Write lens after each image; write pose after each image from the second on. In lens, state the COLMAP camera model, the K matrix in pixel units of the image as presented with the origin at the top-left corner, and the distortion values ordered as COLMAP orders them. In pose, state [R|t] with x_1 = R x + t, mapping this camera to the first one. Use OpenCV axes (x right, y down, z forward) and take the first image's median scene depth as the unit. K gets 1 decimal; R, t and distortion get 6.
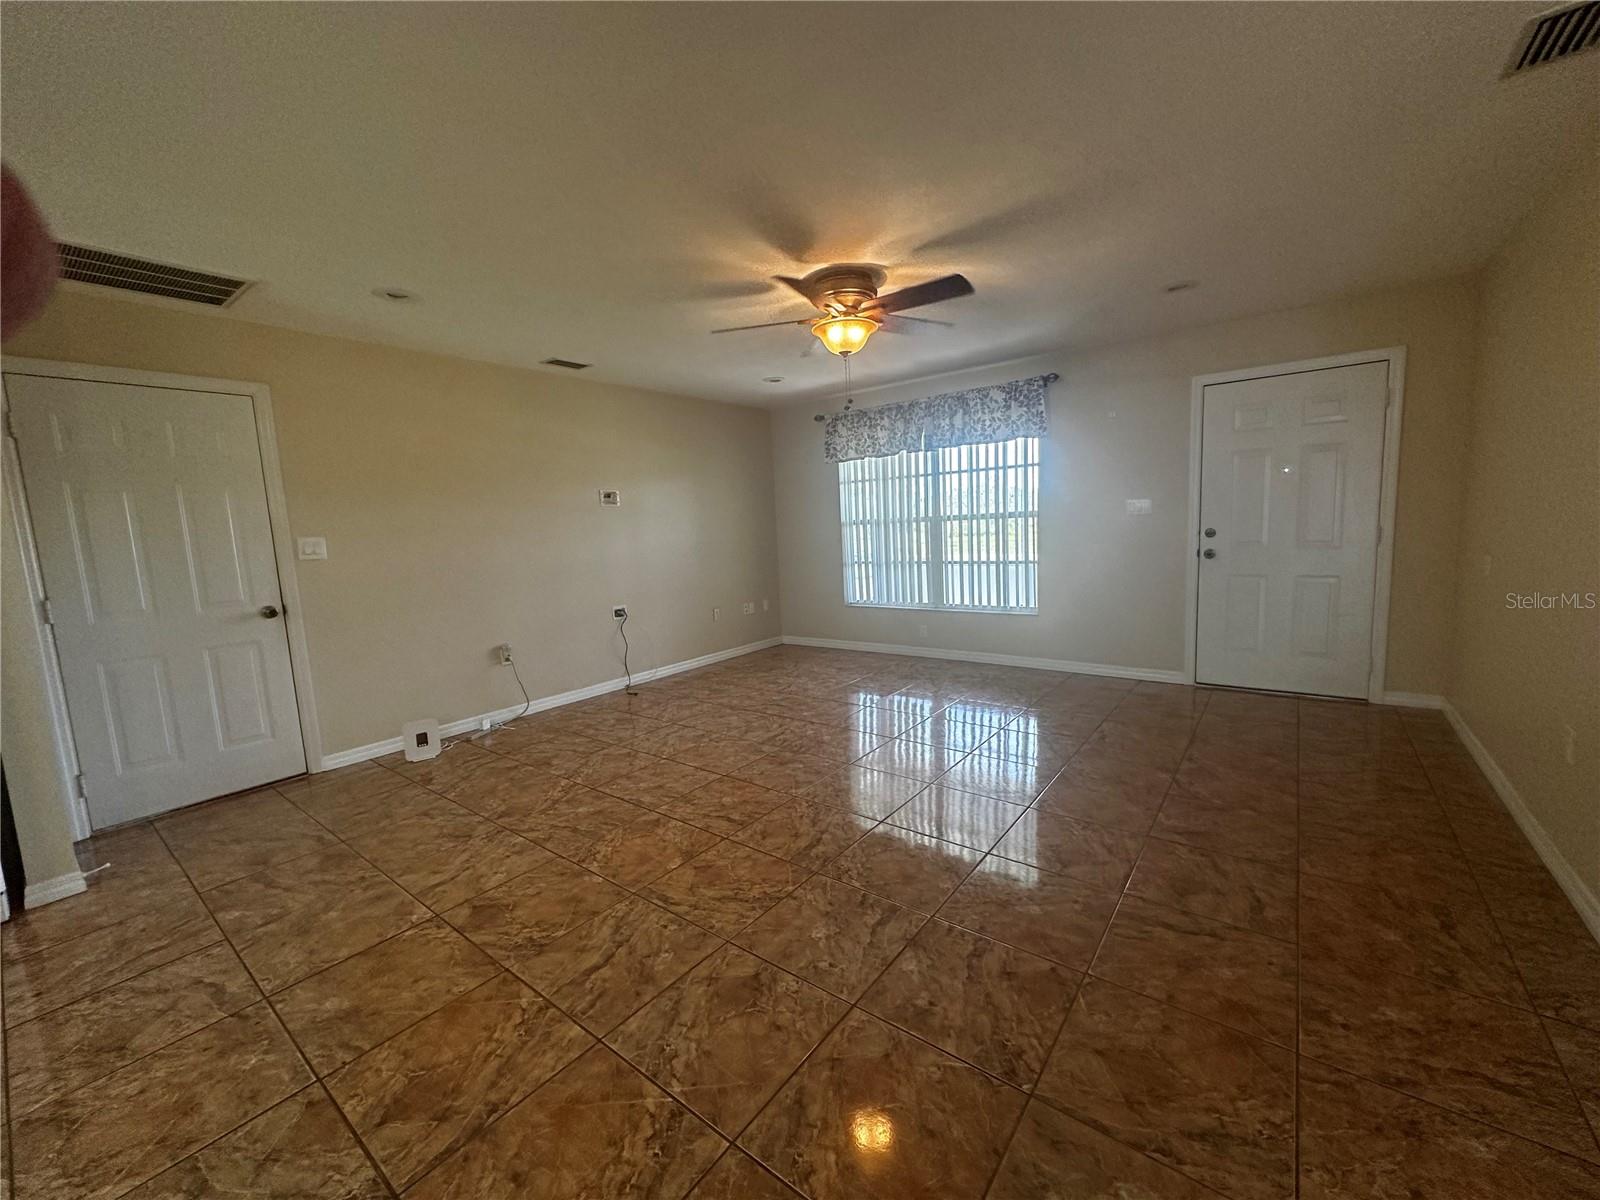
lens RADIAL K [[637.3, 0, 795.0], [0, 637.3, 599.3], [0, 0, 1]] dist [-0.005063, 0.001076]
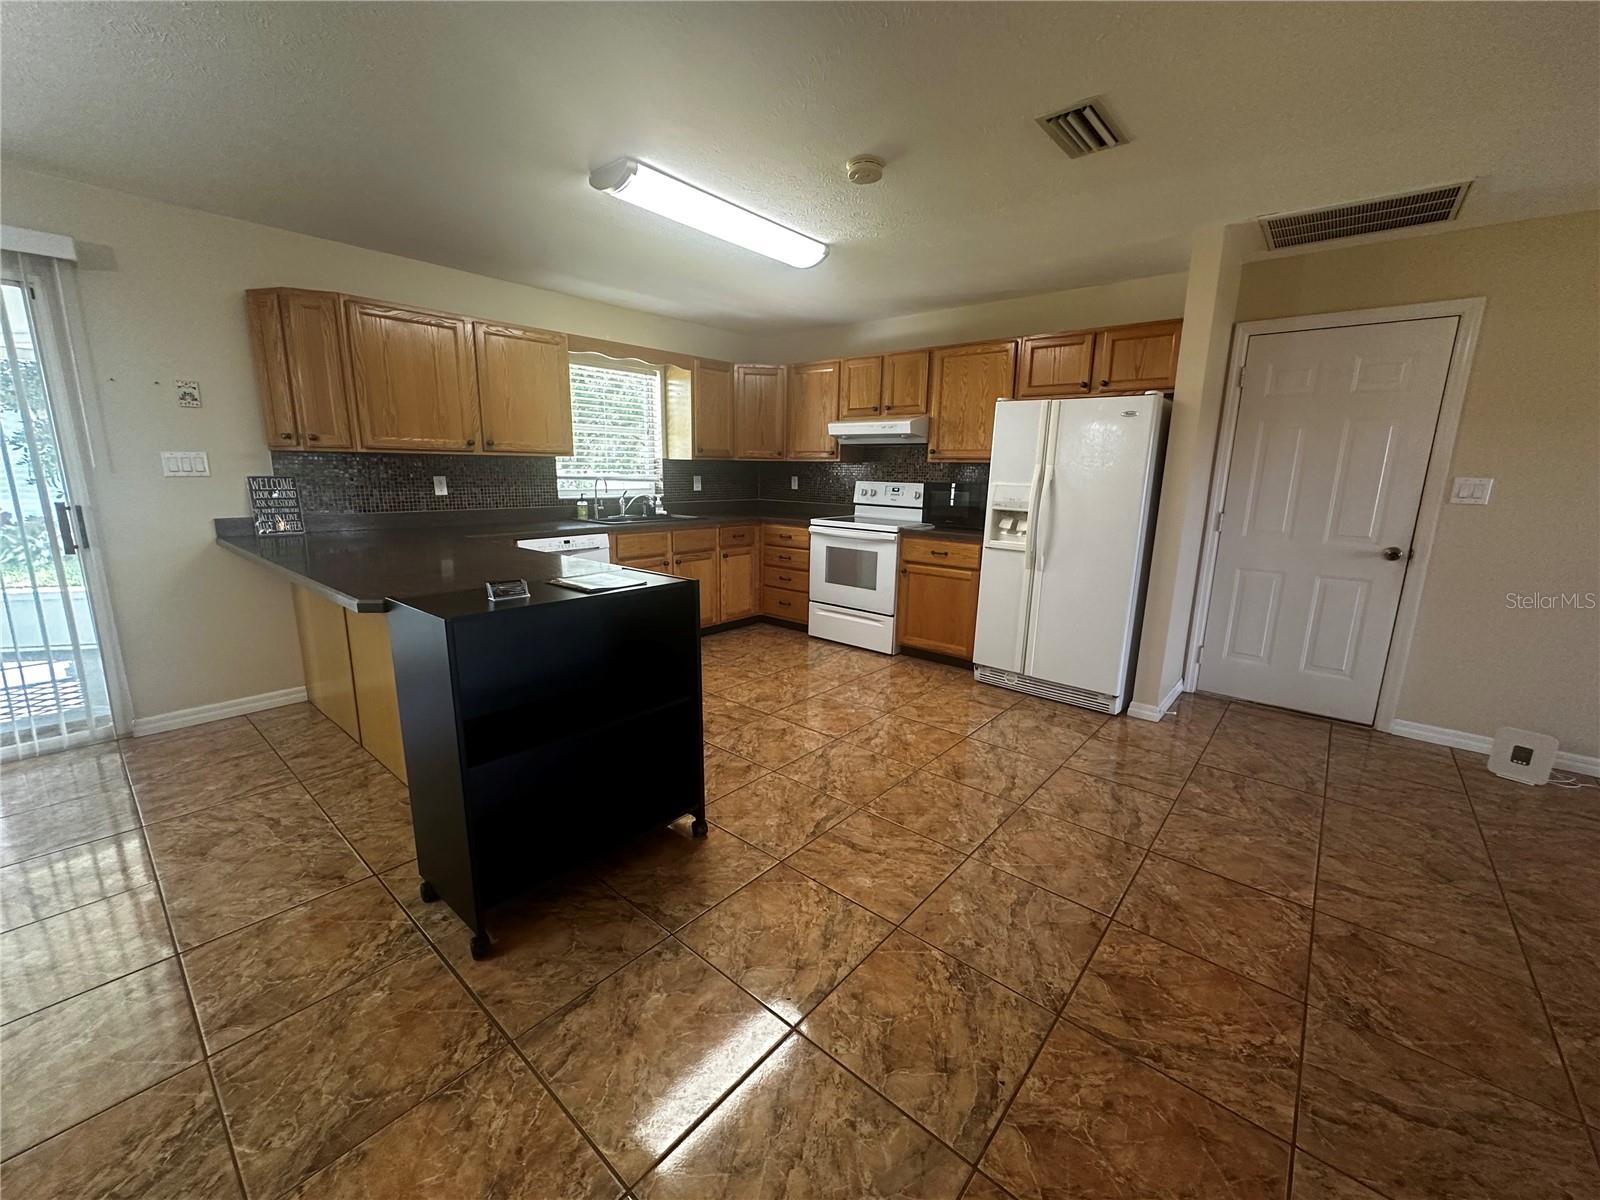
lens RADIAL K [[637.3, 0, 802.2], [0, 637.3, 597.1], [0, 0, 1]] dist [-0.005063, 0.001076]
pose [[-0.049393, 0.244736, -0.968331, 0.222080], [-0.134571, 0.959043, 0.249252, -0.052052], [0.989672, 0.142620, -0.014436, 0.214666]]
